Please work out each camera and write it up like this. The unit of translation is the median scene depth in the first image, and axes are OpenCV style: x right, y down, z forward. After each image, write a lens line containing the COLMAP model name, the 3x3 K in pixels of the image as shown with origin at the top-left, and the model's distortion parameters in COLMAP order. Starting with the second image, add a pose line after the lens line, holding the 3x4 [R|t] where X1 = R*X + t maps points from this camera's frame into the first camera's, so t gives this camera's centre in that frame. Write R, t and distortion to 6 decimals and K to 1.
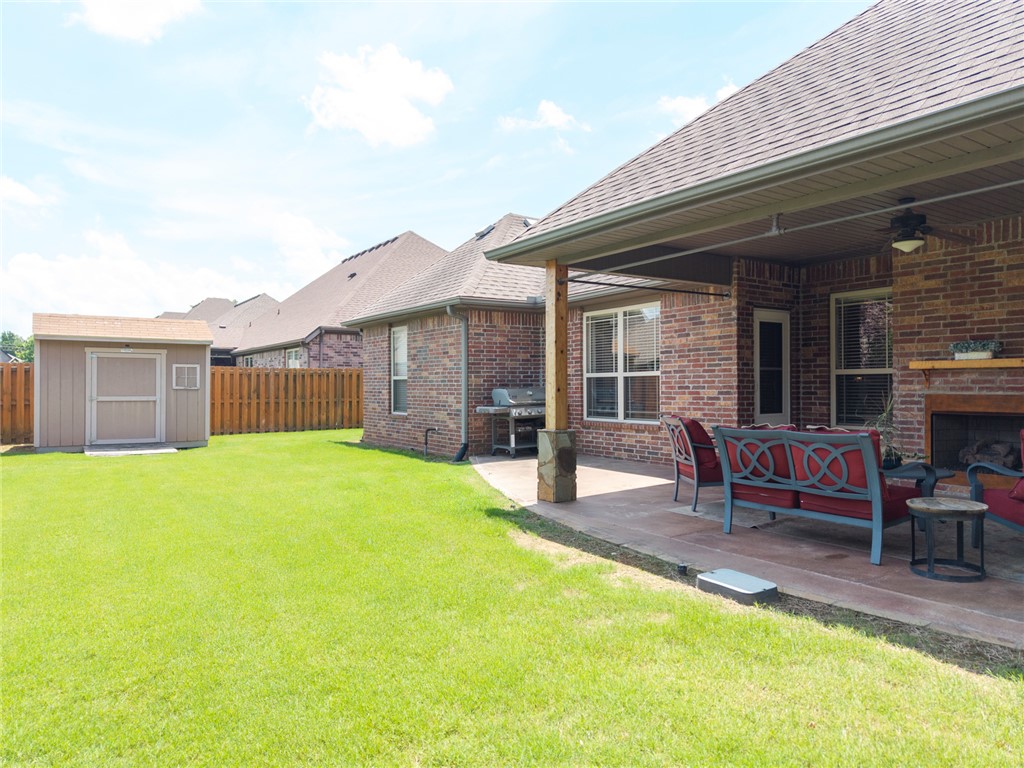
lens RADIAL K [[687.6, 0, 515.0], [0, 687.6, 385.1], [0, 0, 1]] dist [0.047842, -0.051153]
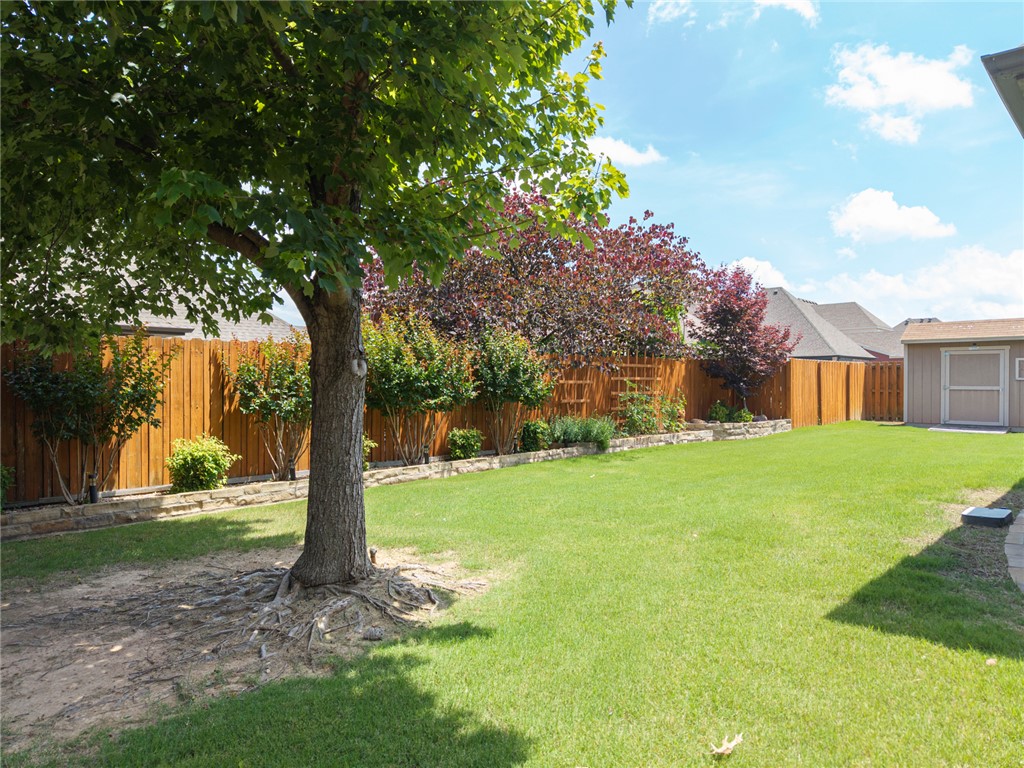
lens RADIAL K [[687.6, 0, 515.0], [0, 687.6, 385.1], [0, 0, 1]] dist [0.047842, -0.051153]
pose [[0.230539, 0.004201, -0.973054, 0.328876], [-0.000394, 0.999991, 0.004224, 0.007399], [0.973063, -0.000591, 0.230539, -0.045563]]
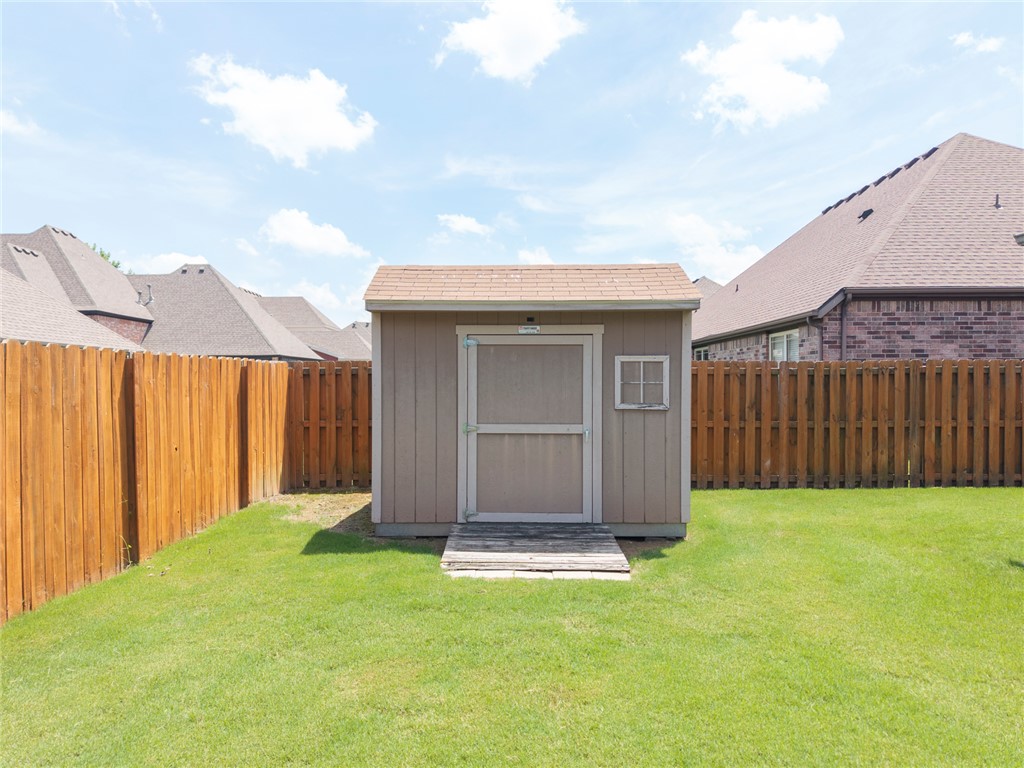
lens RADIAL K [[687.6, 0, 515.0], [0, 687.6, 385.1], [0, 0, 1]] dist [0.047842, -0.051153]
pose [[0.829752, -0.001073, -0.558131, -0.225654], [0.003806, 0.999986, 0.003736, -0.009664], [0.558119, -0.005225, 0.829744, 0.448408]]
